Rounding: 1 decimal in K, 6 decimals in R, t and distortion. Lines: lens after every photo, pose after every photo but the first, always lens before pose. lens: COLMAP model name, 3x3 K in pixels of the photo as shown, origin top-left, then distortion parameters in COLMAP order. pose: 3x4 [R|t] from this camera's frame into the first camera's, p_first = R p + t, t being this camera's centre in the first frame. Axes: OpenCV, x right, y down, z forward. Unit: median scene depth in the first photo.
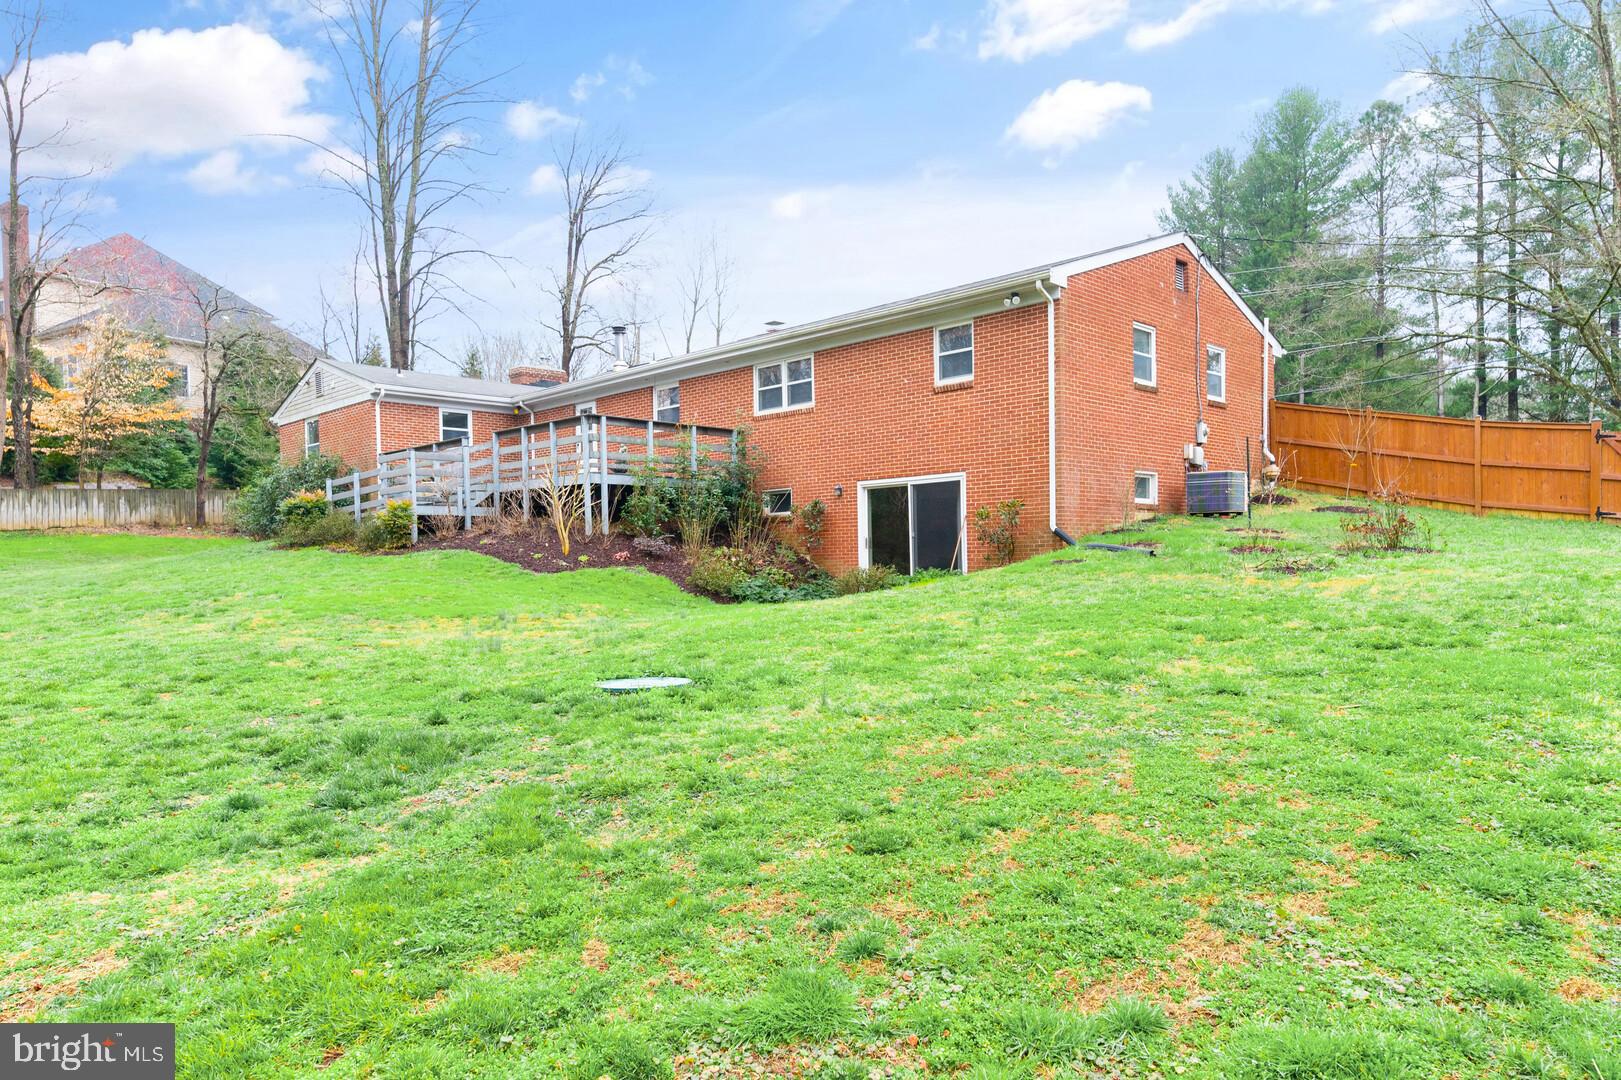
lens RADIAL K [[1088.8, 0, 781.6], [0, 1088.8, 599.6], [0, 0, 1]] dist [0.027196, -0.002213]
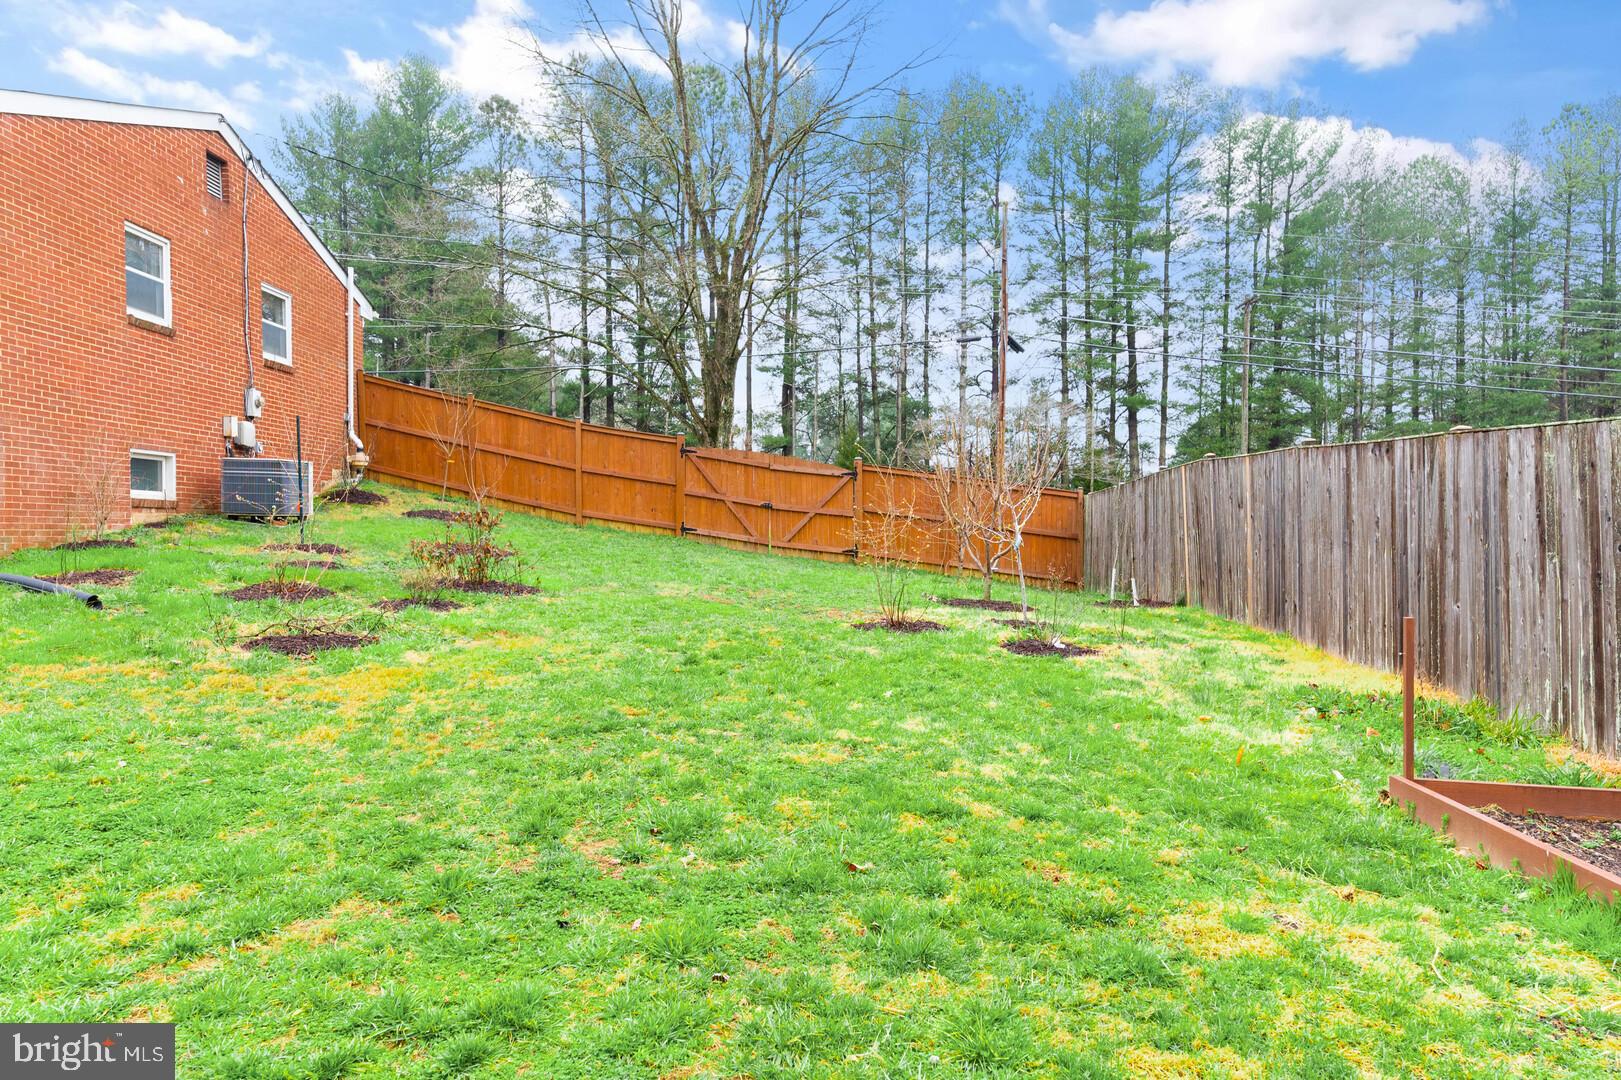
lens RADIAL K [[1099.8, 0, 803.4], [0, 1099.8, 561.5], [0, 0, 1]] dist [0.021853, -0.002497]
pose [[0.725139, 0.005602, 0.688580, 0.130165], [0.001483, 0.999952, -0.009697, -0.035627], [-0.688601, 0.008053, 0.725096, 0.196185]]
